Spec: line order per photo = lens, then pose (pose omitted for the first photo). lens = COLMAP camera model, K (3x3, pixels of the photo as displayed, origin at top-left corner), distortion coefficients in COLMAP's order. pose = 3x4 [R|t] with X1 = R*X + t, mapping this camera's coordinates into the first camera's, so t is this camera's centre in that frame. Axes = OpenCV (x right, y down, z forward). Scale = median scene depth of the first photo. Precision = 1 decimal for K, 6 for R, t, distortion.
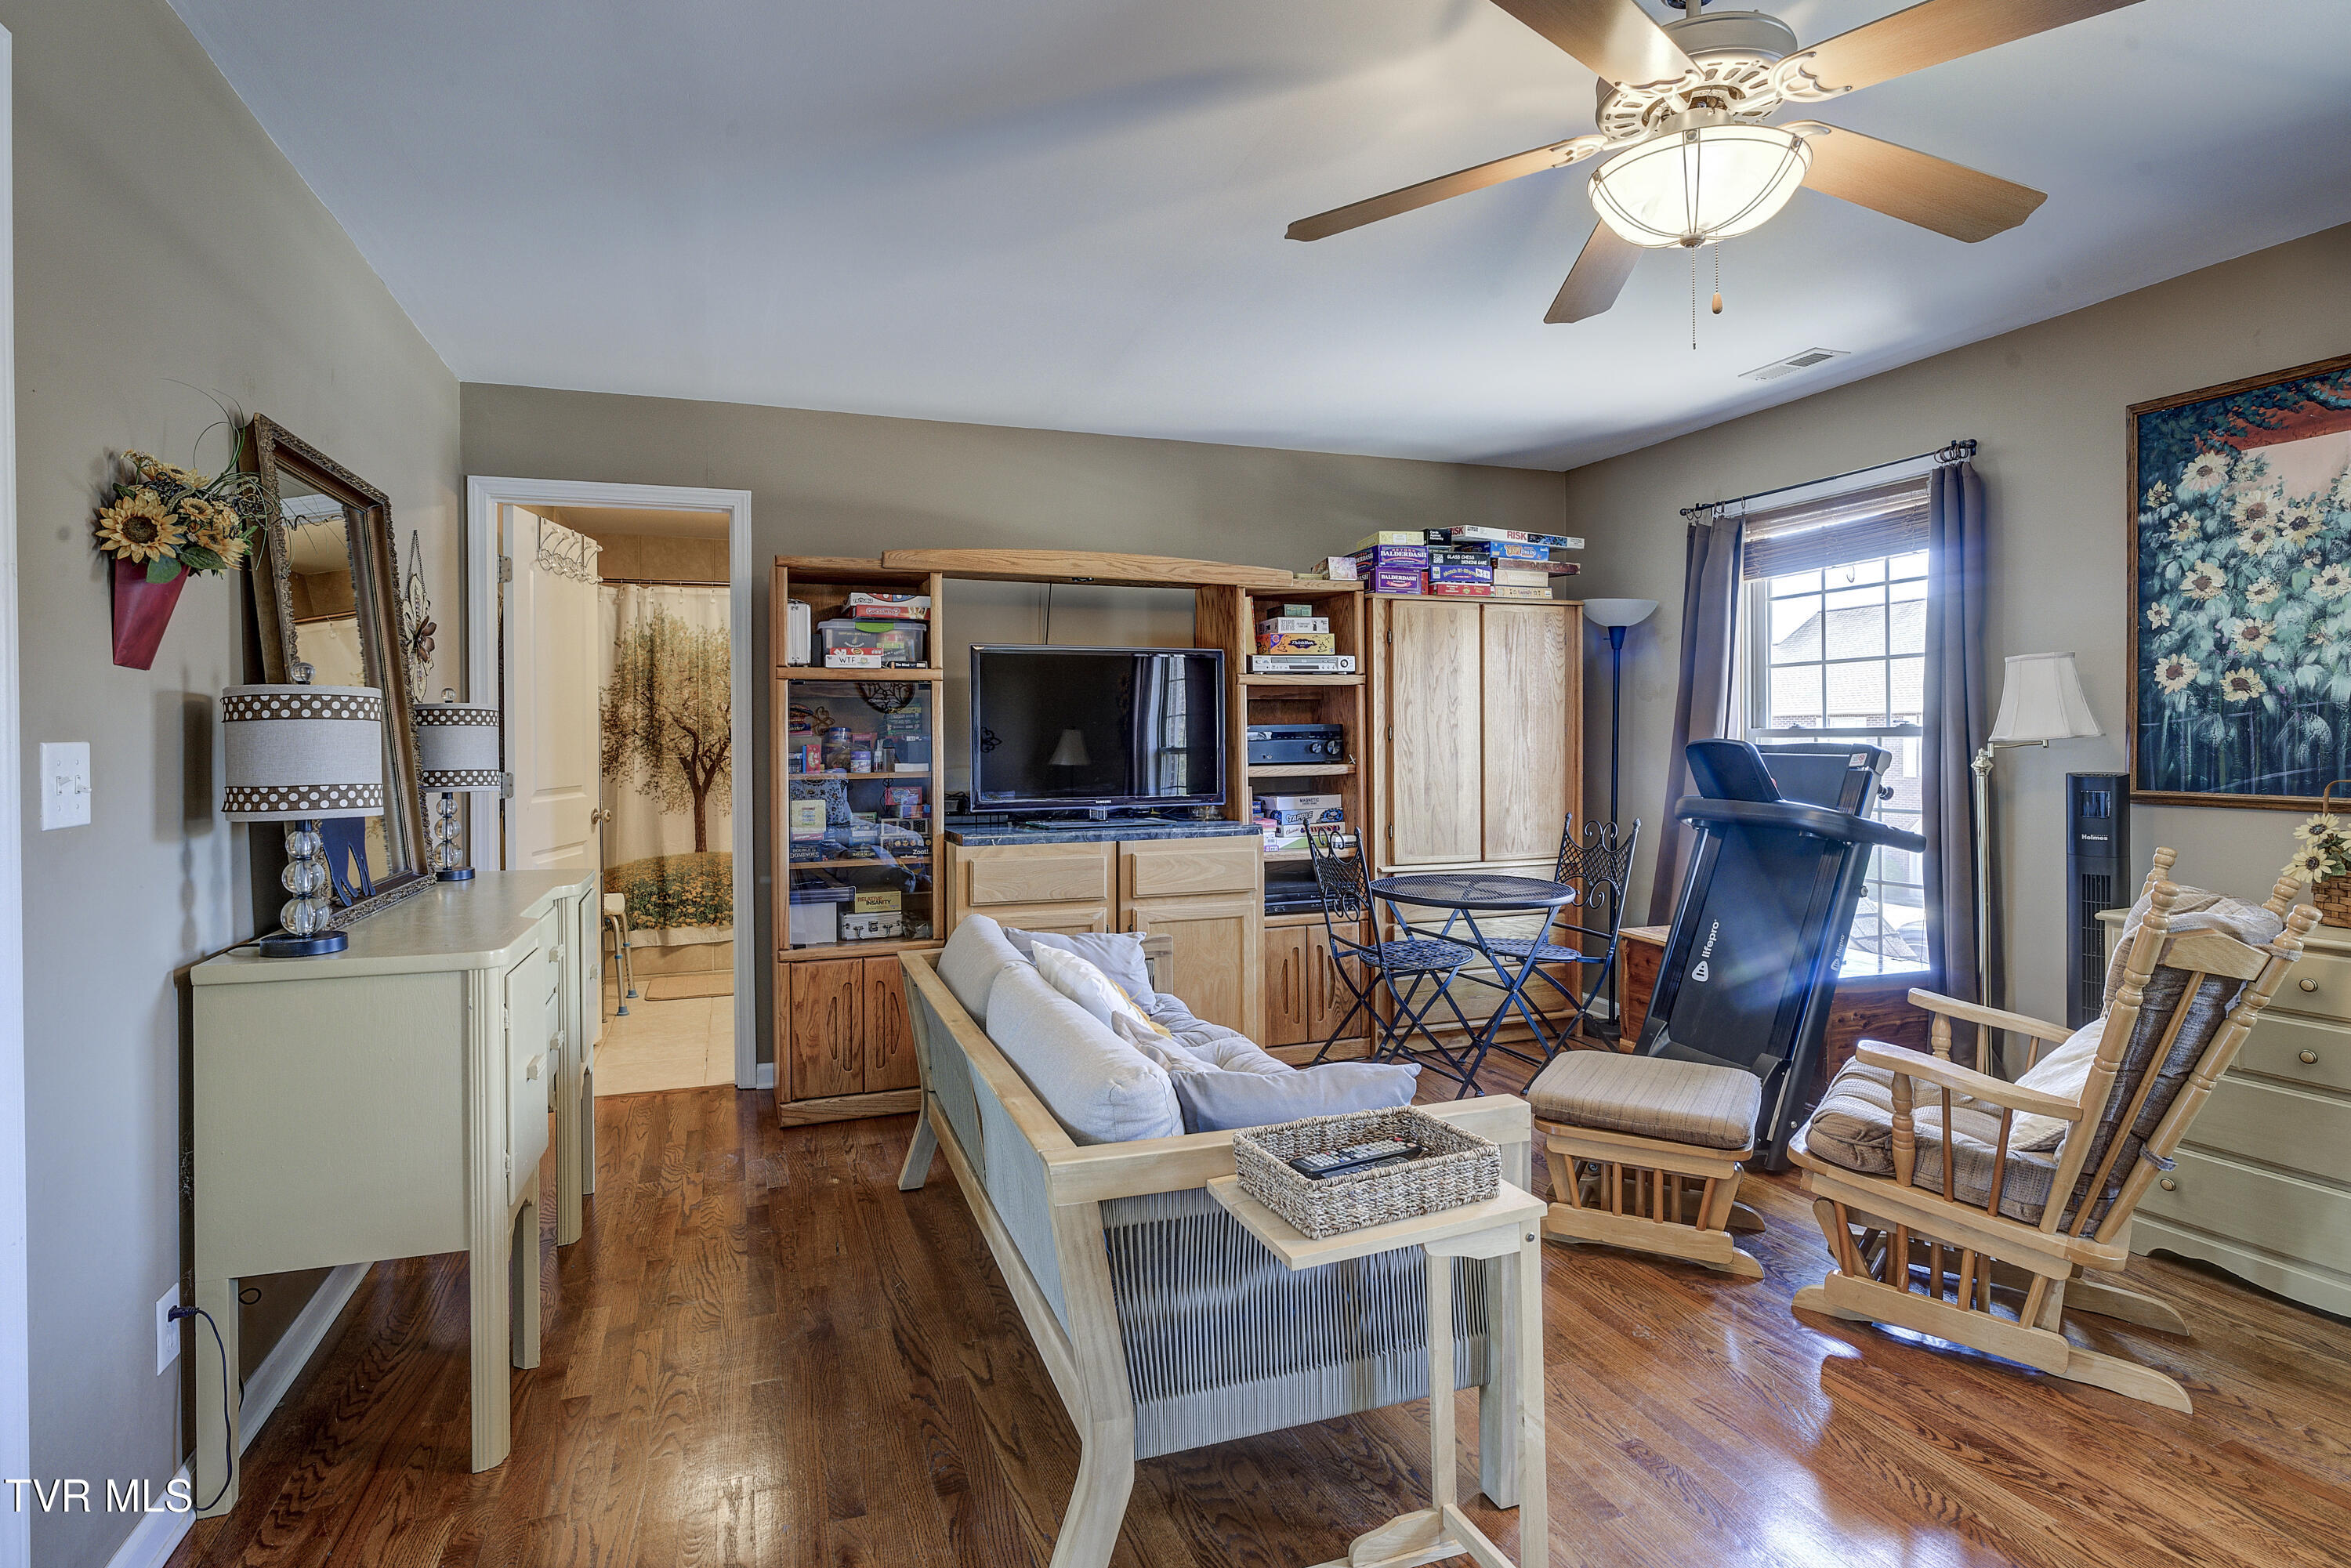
lens RADIAL K [[1181.0, 0, 1166.4], [0, 1181.0, 766.0], [0, 0, 1]] dist [-0.013790, -0.000475]
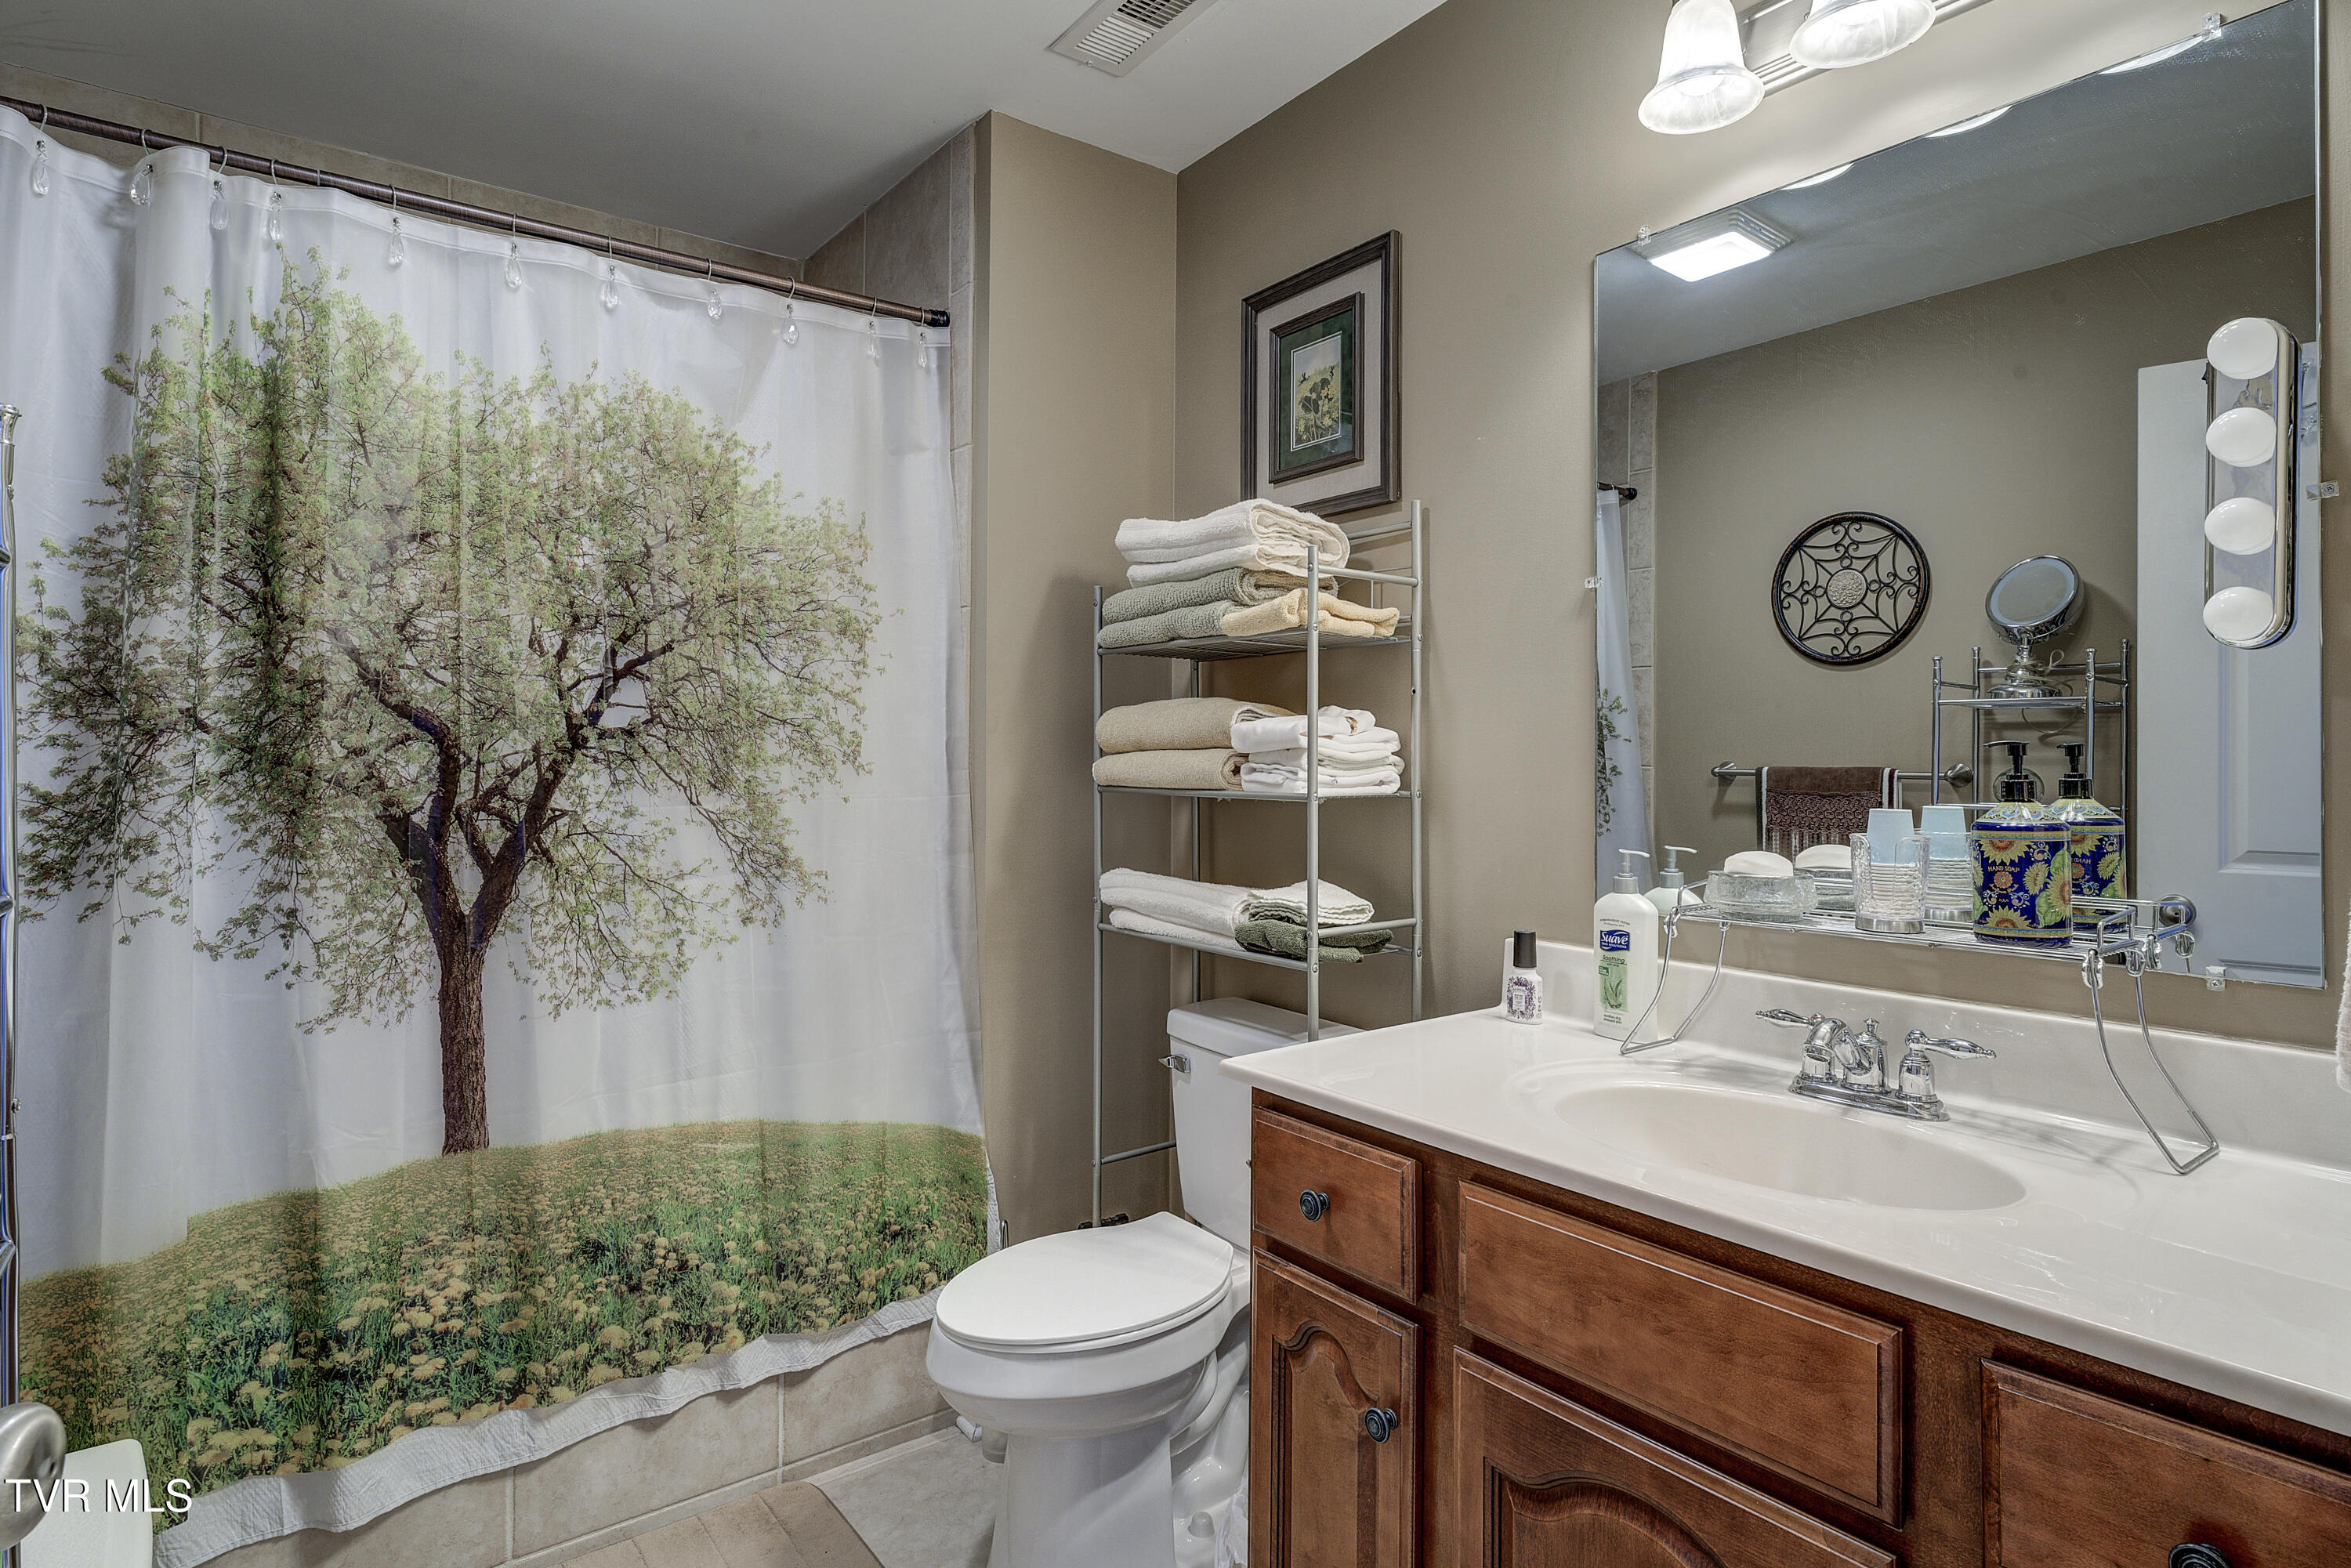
lens RADIAL K [[1219.3, 0, 1181.6], [0, 1219.3, 767.6], [0, 0, 1]] dist [-0.008063, 0.001715]
pose [[0.956046, 0.004213, 0.293186, -0.316743], [0.001722, 0.999799, -0.019982, -0.012578], [-0.293211, 0.019609, 0.955847, 0.670004]]
